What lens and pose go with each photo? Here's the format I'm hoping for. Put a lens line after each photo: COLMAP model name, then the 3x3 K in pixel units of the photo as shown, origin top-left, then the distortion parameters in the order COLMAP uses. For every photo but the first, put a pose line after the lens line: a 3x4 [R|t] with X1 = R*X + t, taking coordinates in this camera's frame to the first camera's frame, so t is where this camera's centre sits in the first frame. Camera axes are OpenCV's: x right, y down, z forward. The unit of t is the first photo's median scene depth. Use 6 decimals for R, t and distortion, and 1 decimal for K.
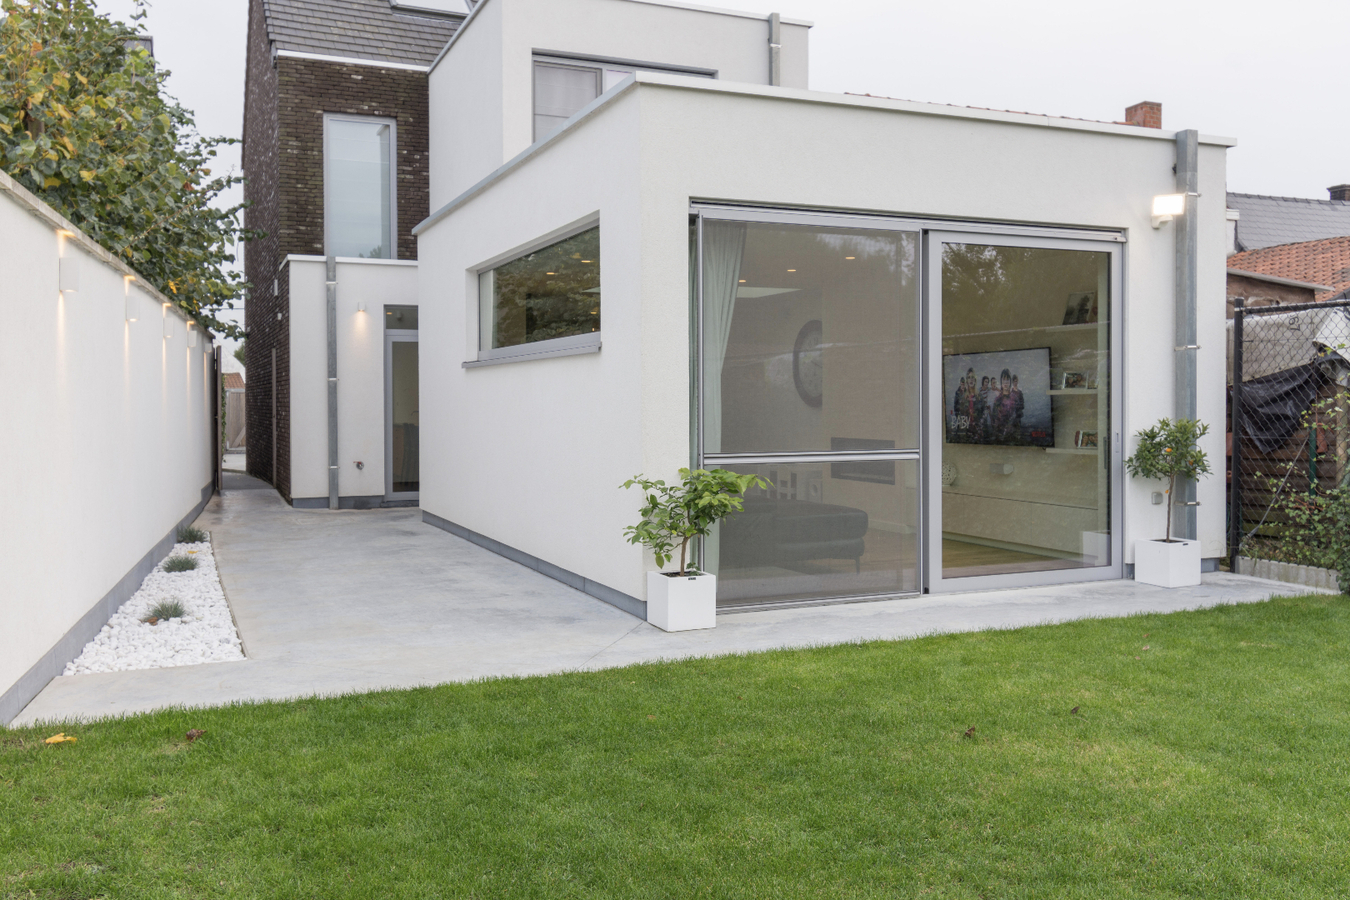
lens RADIAL K [[1149.5, 0, 672.7], [0, 1149.5, 414.8], [0, 0, 1]] dist [0.012131, 0.001937]
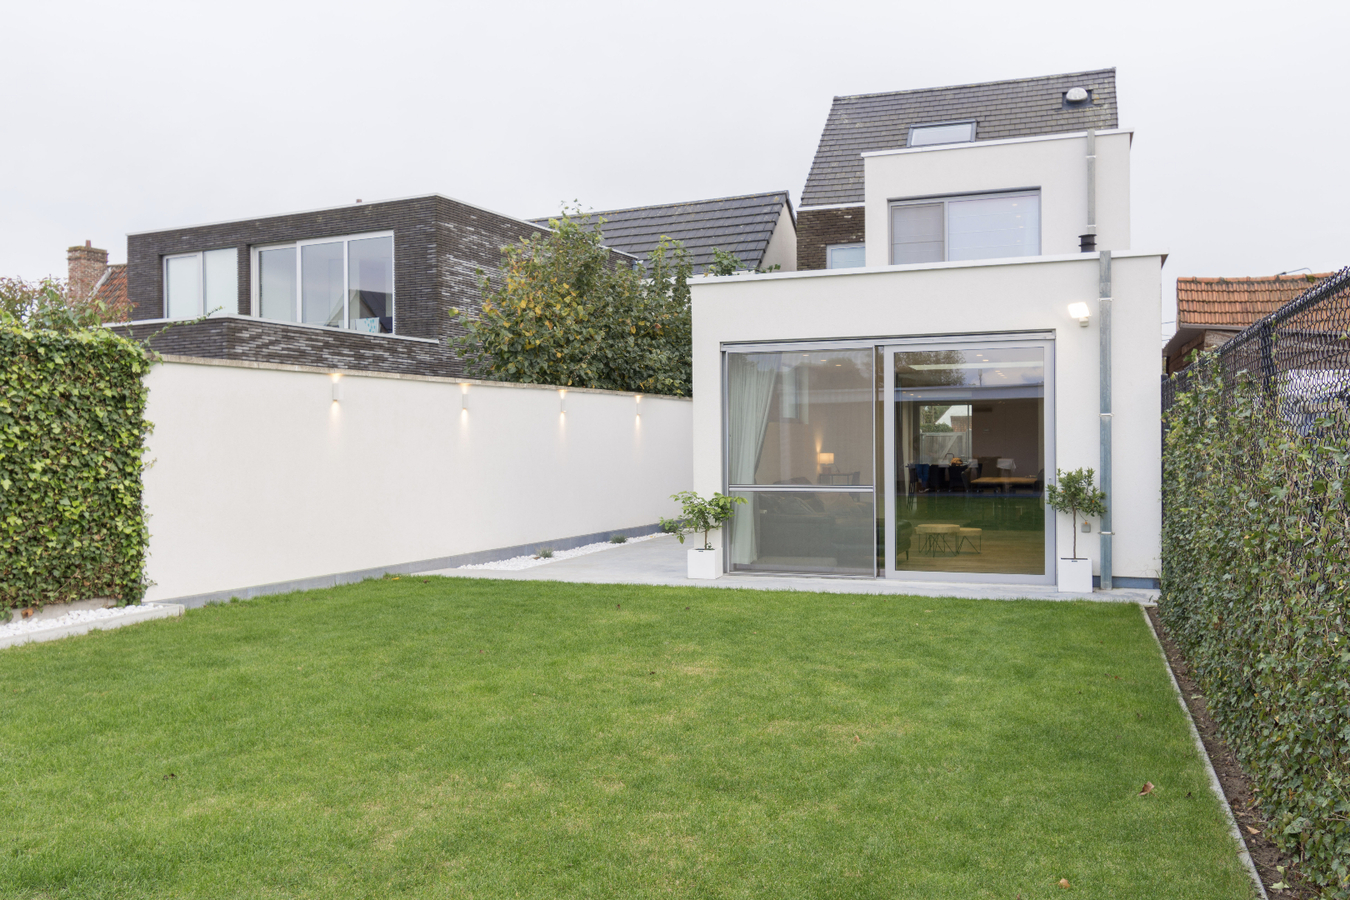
lens RADIAL K [[1136.5, 0, 675.0], [0, 1136.5, 450.0], [0, 0, 1]] dist [0.023037, 0.001752]
pose [[0.733557, 0.002613, -0.679622, 0.535472], [-0.004625, 0.999989, -0.001147, -0.007927], [0.679612, 0.003984, 0.733561, -0.161663]]
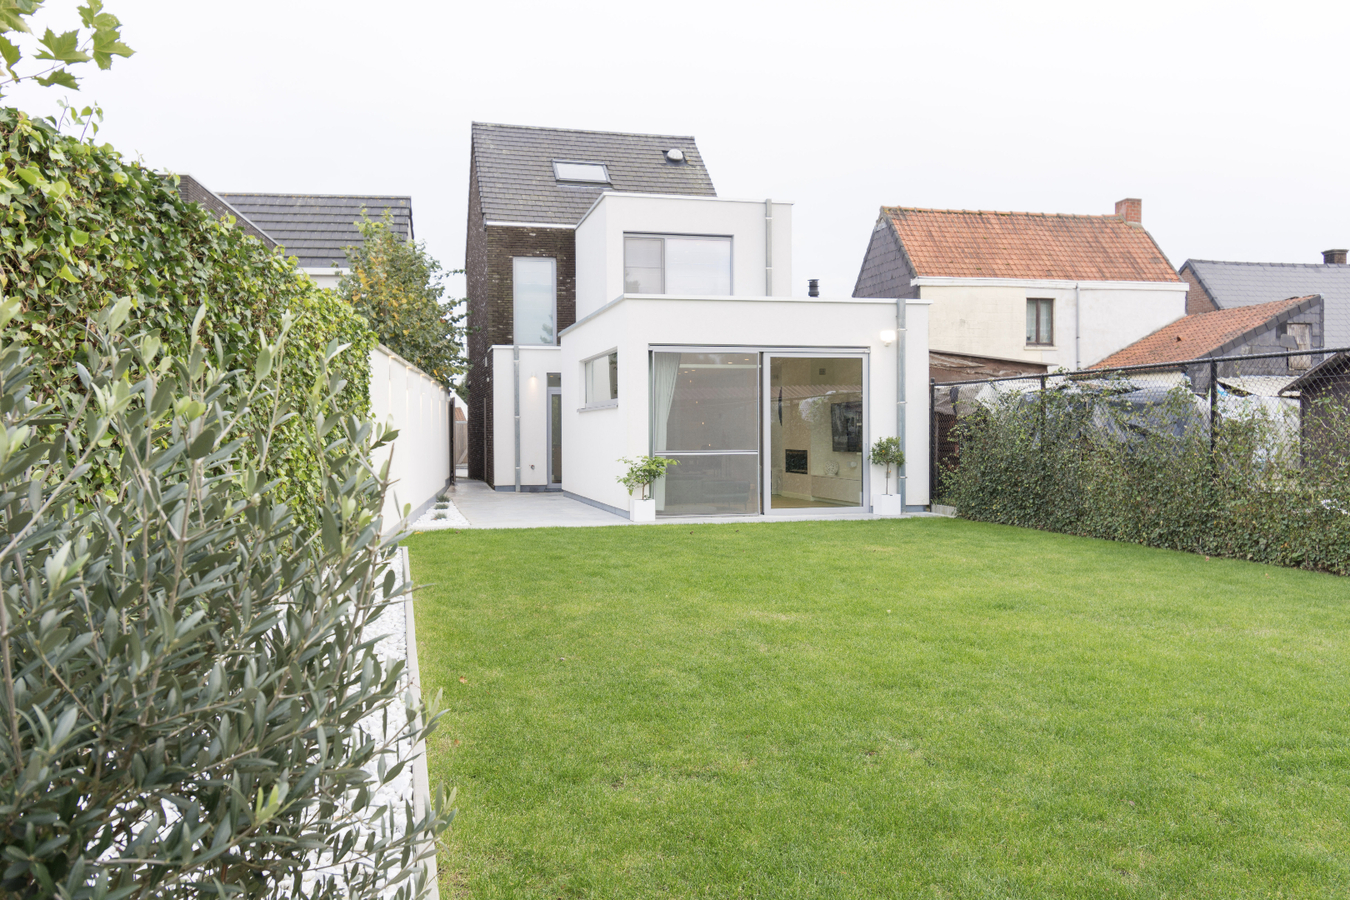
lens RADIAL K [[1136.5, 0, 675.0], [0, 1136.5, 450.0], [0, 0, 1]] dist [0.023037, 0.001752]
pose [[0.985463, 0.001004, -0.169890, 0.216171], [-0.000228, 0.999989, 0.004592, 0.010102], [0.169893, -0.004486, 0.985452, -0.608440]]
